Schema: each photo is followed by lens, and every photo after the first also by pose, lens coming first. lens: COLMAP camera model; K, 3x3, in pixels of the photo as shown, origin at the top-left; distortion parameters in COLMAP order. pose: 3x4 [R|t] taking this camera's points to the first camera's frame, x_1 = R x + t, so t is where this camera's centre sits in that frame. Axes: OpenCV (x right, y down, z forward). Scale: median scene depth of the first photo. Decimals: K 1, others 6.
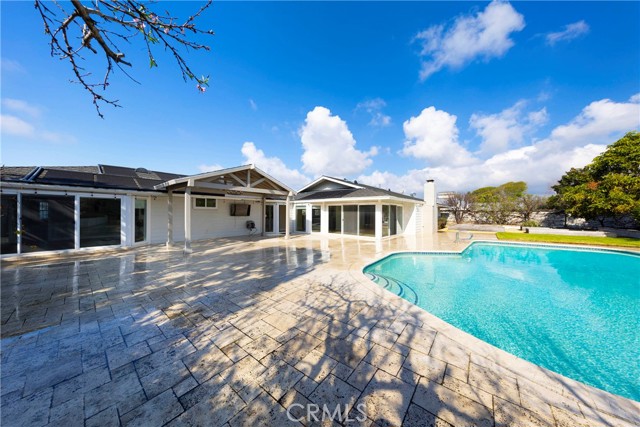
lens RADIAL K [[204.5, 0, 321.2], [0, 204.5, 210.7], [0, 0, 1]] dist [0.001673, 0.000075]
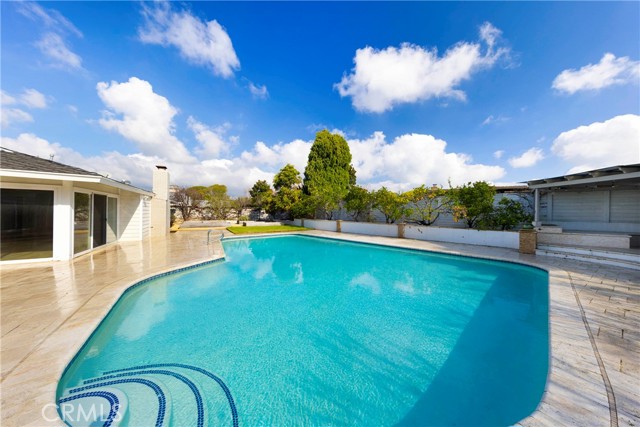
lens RADIAL K [[198.6, 0, 318.2], [0, 198.6, 209.2], [0, 0, 1]] dist [-0.000725, -0.000086]
pose [[0.337356, 0.013281, 0.941284, 0.021985], [-0.026085, 0.999648, -0.004755, 0.000355], [-0.941016, -0.022949, 0.337583, 0.170589]]
